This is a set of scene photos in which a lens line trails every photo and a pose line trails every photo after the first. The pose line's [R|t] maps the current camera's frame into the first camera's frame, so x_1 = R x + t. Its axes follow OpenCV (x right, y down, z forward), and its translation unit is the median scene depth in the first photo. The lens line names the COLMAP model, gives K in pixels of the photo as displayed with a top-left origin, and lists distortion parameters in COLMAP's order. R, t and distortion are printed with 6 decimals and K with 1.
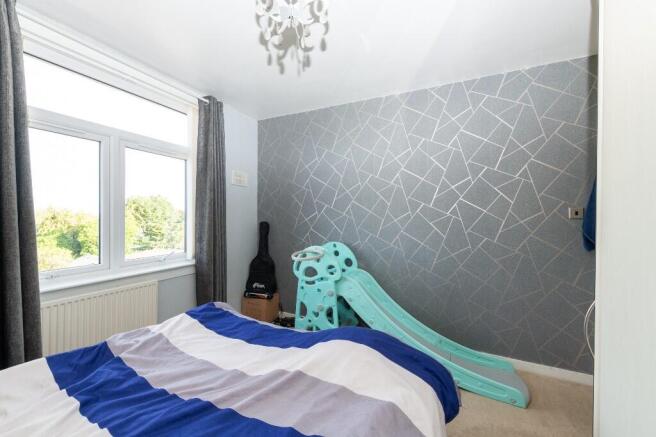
lens RADIAL K [[275.1, 0, 327.6], [0, 275.1, 222.9], [0, 0, 1]] dist [0.000185, -0.000041]
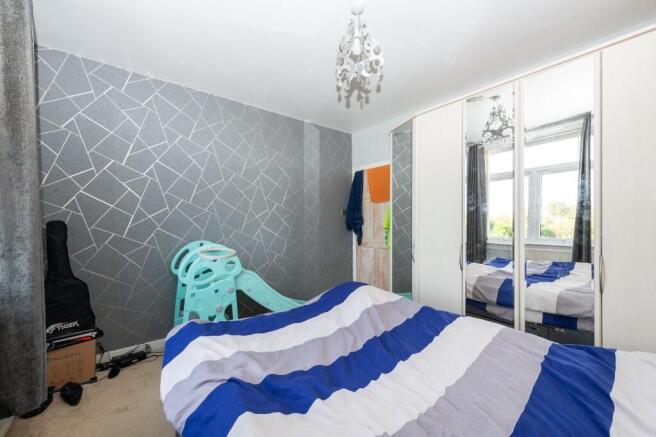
lens RADIAL K [[259.1, 0, 328.0], [0, 259.1, 218.5], [0, 0, 1]] dist [0.000158, -0.000152]
pose [[0.411523, -0.011893, 0.911322, -0.654041], [0.012906, 0.999891, 0.007221, -0.004464], [-0.911308, 0.008789, 0.411631, 0.275898]]
